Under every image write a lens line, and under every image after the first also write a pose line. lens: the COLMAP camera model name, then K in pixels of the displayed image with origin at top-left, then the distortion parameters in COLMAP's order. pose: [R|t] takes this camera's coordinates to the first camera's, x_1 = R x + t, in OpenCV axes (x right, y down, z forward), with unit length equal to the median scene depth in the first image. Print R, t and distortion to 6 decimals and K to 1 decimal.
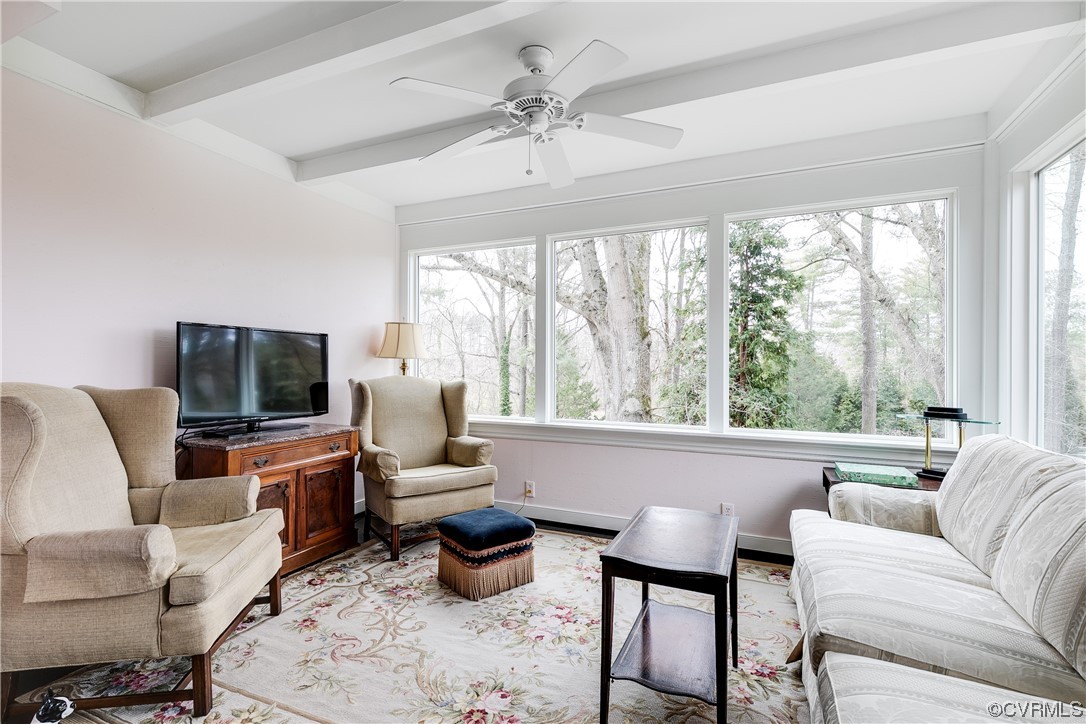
lens RADIAL K [[491.9, 0, 552.5], [0, 491.9, 365.0], [0, 0, 1]] dist [0.006947, -0.000532]
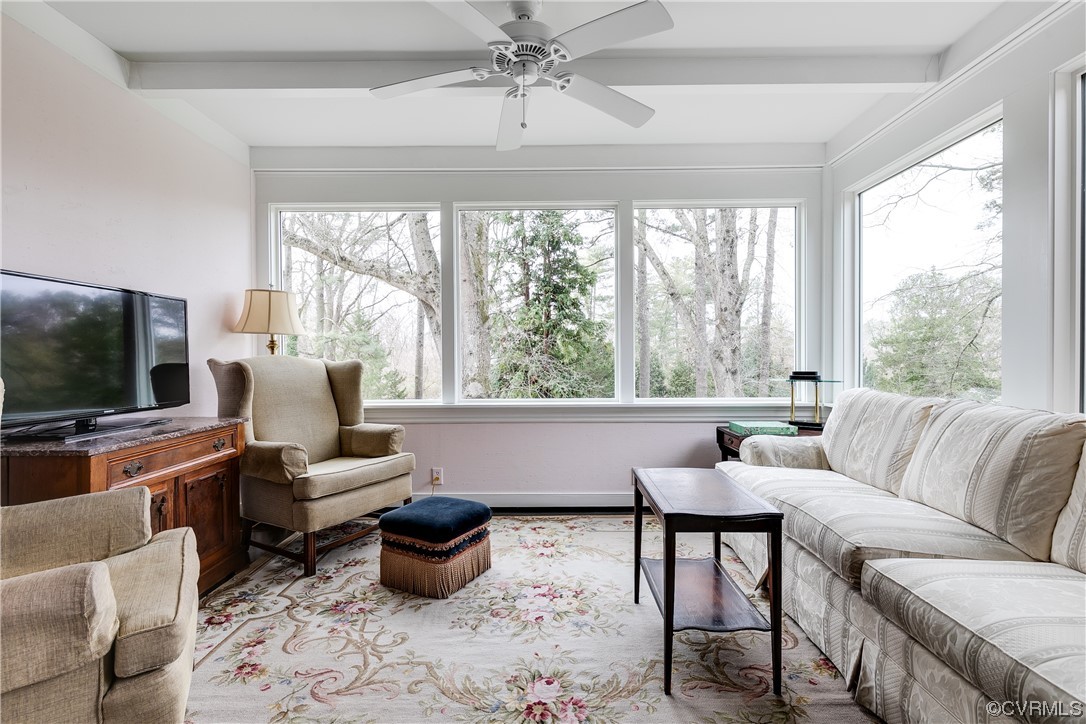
lens RADIAL K [[491.7, 0, 545.9], [0, 491.7, 359.8], [0, 0, 1]] dist [0.007772, -0.000407]
pose [[0.918094, -0.013815, 0.396121, -0.307340], [0.009191, 0.999866, 0.013567, 0.031761], [-0.396256, -0.008815, 0.918098, 0.099406]]
